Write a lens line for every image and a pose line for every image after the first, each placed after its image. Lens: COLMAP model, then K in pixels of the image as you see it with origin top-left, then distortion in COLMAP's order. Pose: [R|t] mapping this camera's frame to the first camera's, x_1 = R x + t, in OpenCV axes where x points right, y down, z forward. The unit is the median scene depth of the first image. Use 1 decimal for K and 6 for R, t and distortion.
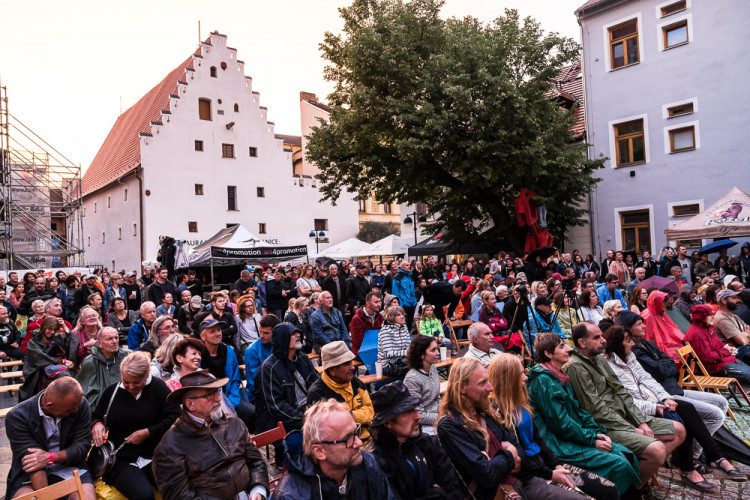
lens RADIAL K [[515.1, 0, 375.0], [0, 515.1, 250.0], [0, 0, 1]] dist [-0.020697, 0.002244]
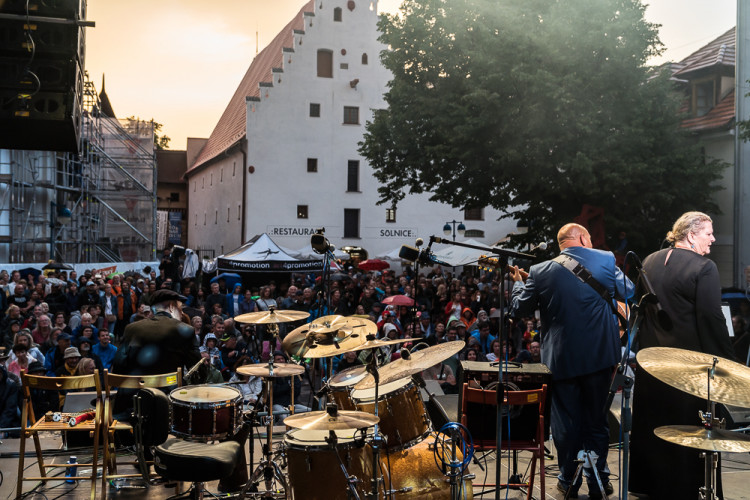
lens RADIAL K [[820.5, 0, 375.0], [0, 820.5, 250.0], [0, 0, 1]] dist [0.011805, 0.028652]
pose [[0.929771, 0.057380, -0.363640, 0.238069], [-0.046413, 0.998167, 0.038834, -0.042549], [0.365202, -0.019229, 0.930730, -0.173002]]
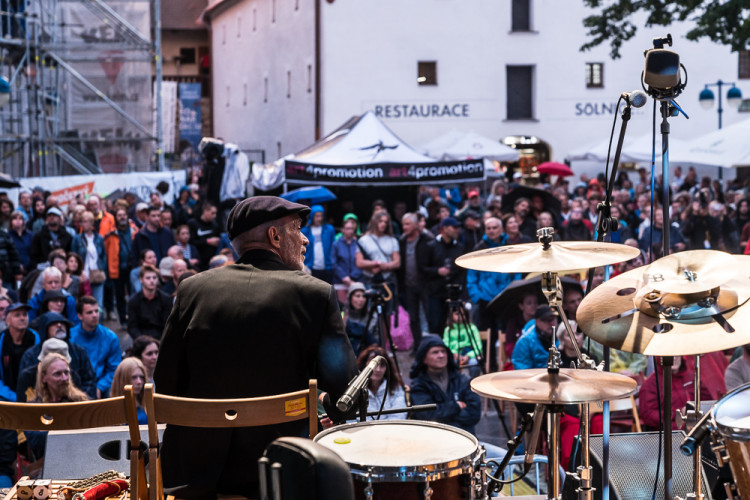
lens RADIAL K [[1502.7, 0, 375.0], [0, 1502.7, 250.0], [0, 0, 1]] dist [0.020892, -0.045860]
pose [[0.883774, 0.065852, -0.463258, 0.210024], [-0.016702, 0.993856, 0.109414, -0.036781], [0.467616, -0.088960, 0.879444, -0.147667]]
